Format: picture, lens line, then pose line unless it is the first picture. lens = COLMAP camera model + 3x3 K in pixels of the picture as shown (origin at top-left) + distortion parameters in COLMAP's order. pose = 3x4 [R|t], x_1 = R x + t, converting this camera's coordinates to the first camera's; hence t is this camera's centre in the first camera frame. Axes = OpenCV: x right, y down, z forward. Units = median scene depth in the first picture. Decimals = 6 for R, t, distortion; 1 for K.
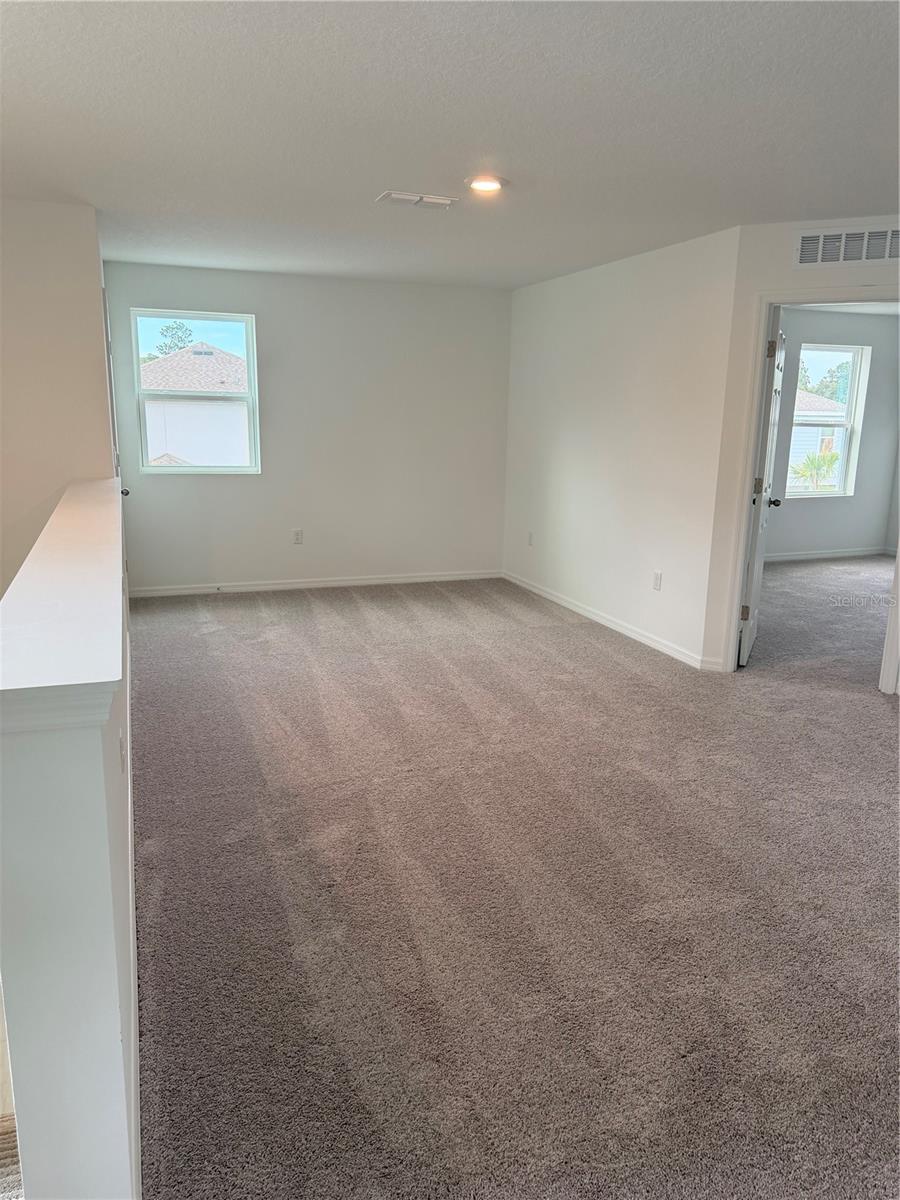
lens RADIAL K [[828.3, 0, 450.0], [0, 828.3, 600.0], [0, 0, 1]] dist [0.001082, 0.000134]
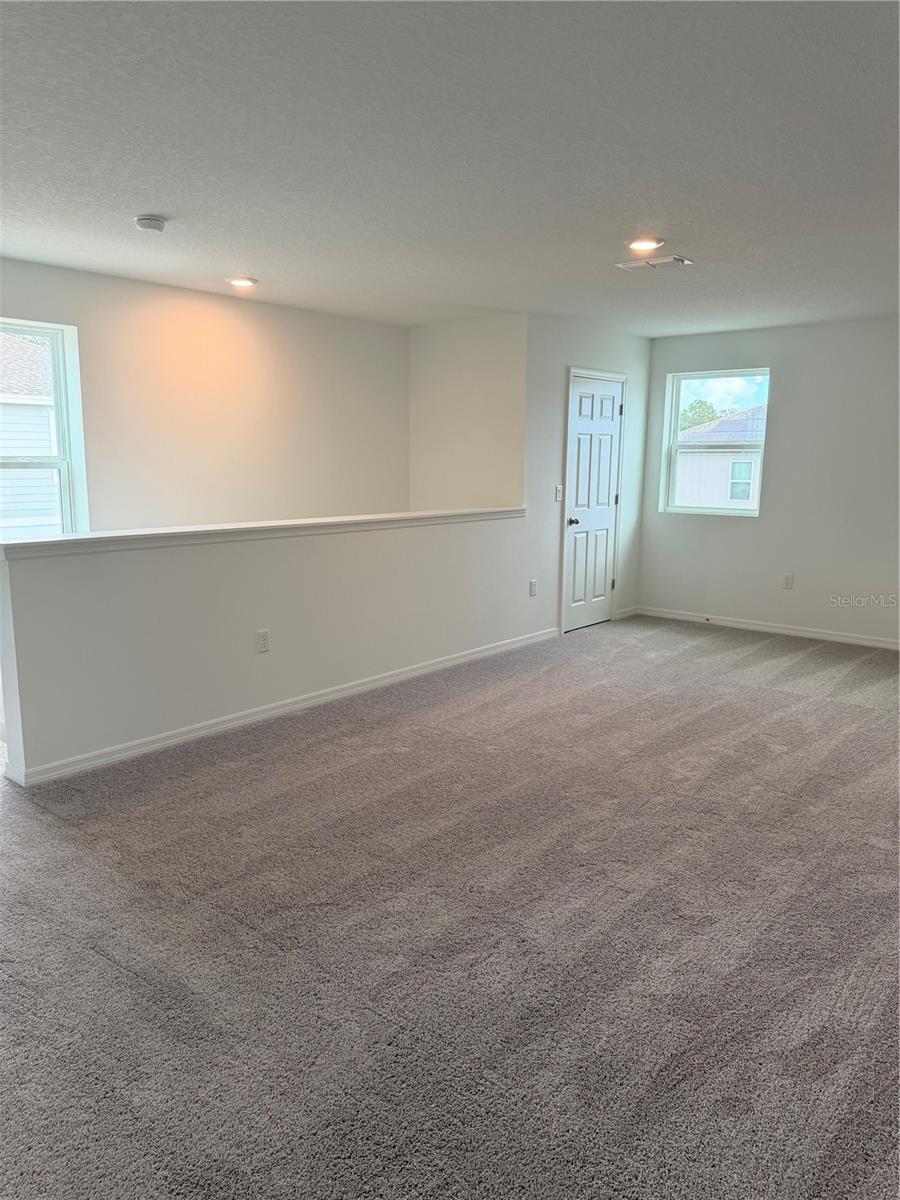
lens RADIAL K [[828.3, 0, 450.0], [0, 828.3, 600.0], [0, 0, 1]] dist [0.001082, 0.000134]
pose [[0.469345, 0.129870, -0.873412, 0.696551], [-0.185874, 0.981493, 0.046058, -0.035222], [0.863230, 0.140728, 0.484799, 0.238105]]
